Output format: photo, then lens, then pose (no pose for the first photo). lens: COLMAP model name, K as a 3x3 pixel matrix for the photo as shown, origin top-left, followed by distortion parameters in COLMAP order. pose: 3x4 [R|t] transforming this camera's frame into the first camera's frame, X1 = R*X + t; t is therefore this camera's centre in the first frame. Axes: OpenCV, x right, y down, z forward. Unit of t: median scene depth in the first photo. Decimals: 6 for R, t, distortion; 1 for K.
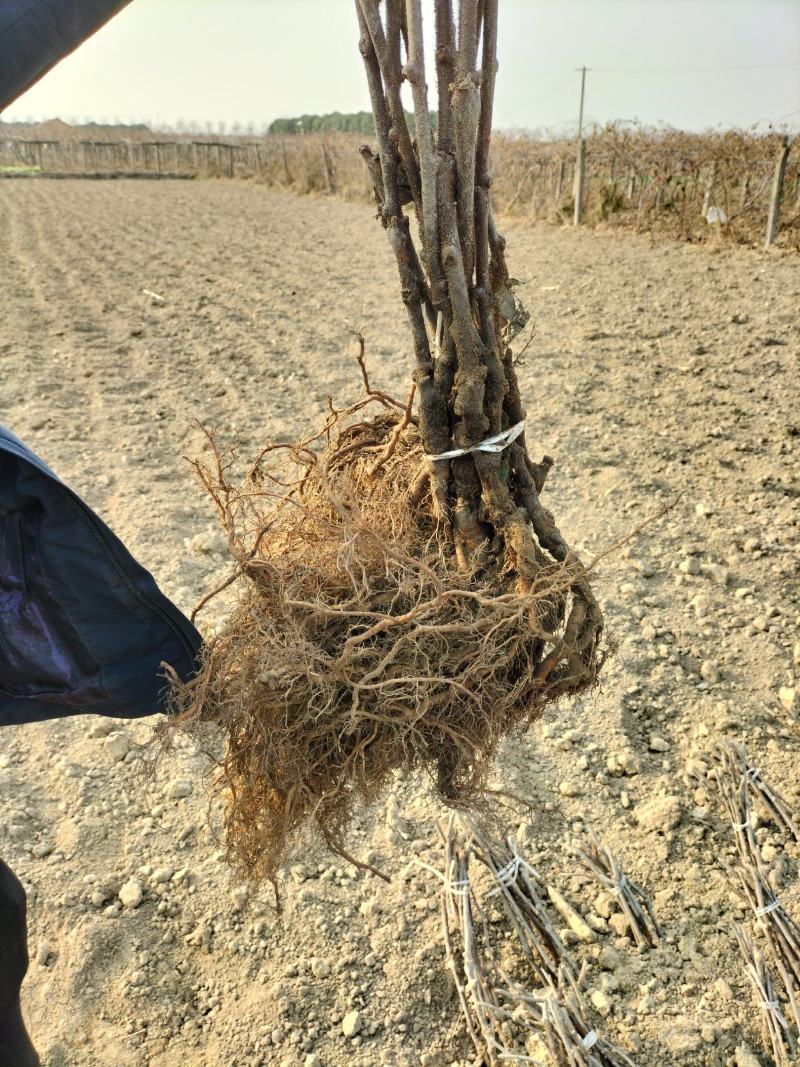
lens RADIAL K [[813.0, 0, 401.5], [0, 813.0, 532.1], [0, 0, 1]] dist [-0.007604, 0.001413]
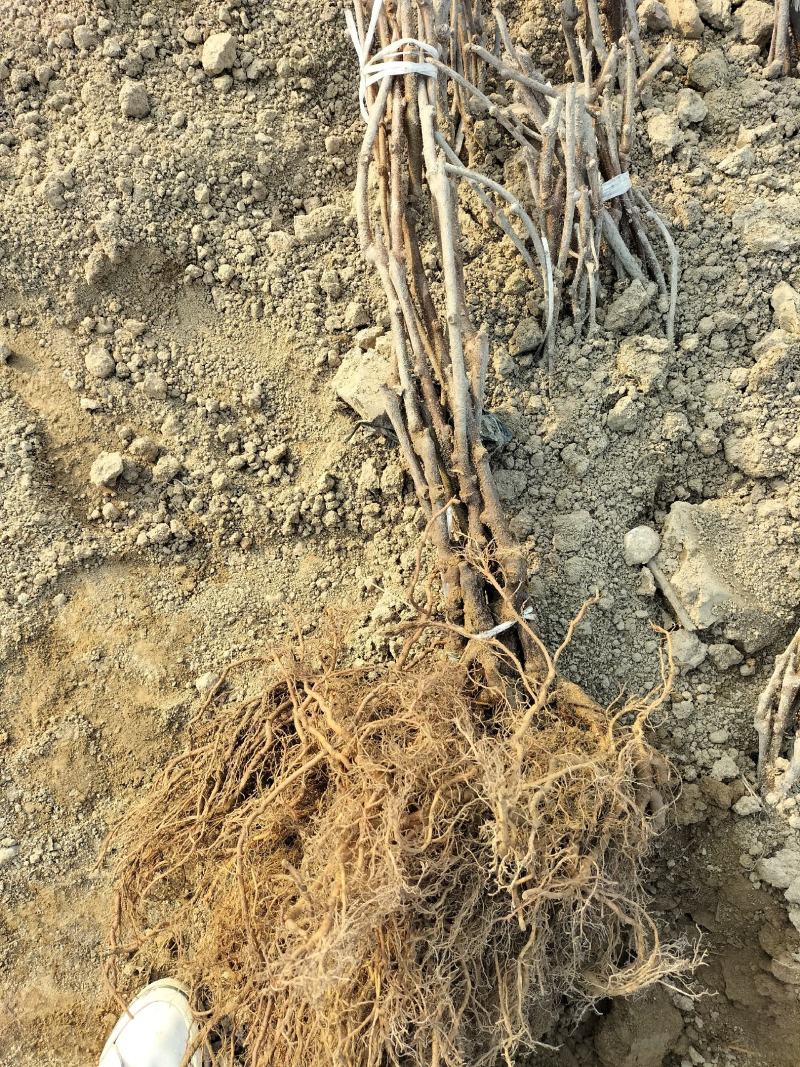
lens RADIAL K [[813.0, 0, 400.7], [0, 813.0, 532.3], [0, 0, 1]] dist [-0.007604, 0.001413]
pose [[0.969314, 0.239234, 0.056552, 0.108347], [-0.178724, 0.527865, 0.830311, 0.297998], [0.168787, -0.814939, 0.554424, 0.446973]]
